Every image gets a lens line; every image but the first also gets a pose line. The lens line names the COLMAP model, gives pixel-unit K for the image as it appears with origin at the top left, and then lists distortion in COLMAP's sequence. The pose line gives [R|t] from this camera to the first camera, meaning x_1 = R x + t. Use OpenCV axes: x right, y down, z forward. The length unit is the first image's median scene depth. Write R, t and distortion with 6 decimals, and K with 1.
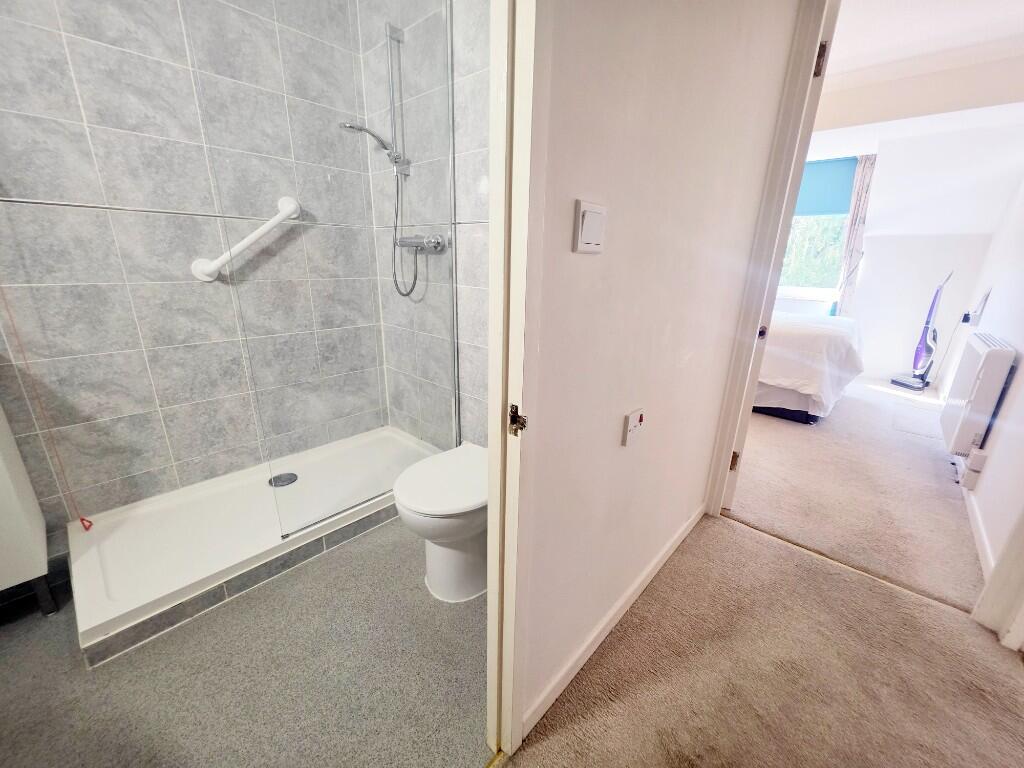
lens RADIAL K [[408.4, 0, 512.0], [0, 408.4, 378.5], [0, 0, 1]] dist [-0.001456, -0.000492]
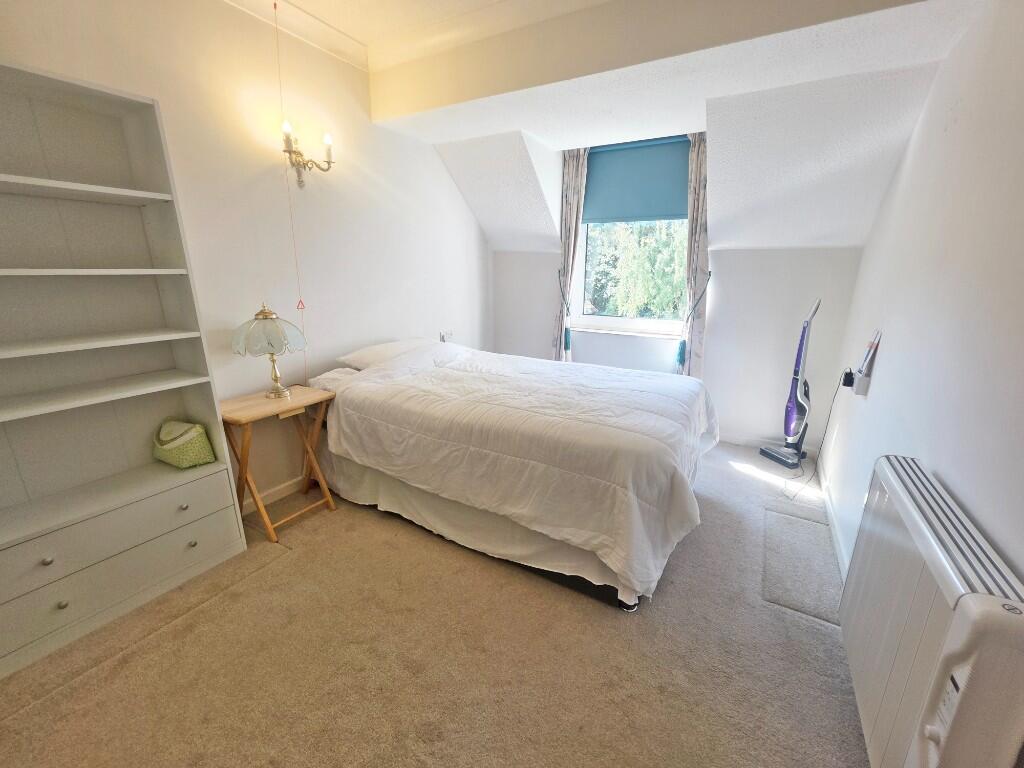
lens RADIAL K [[417.4, 0, 512.0], [0, 417.4, 384.0], [0, 0, 1]] dist [0.003053, -0.000184]
pose [[0.977770, -0.081147, 0.193344, 0.394163], [0.085068, 0.996302, -0.012052, -0.146086], [-0.191651, 0.028232, 0.981057, 0.382187]]
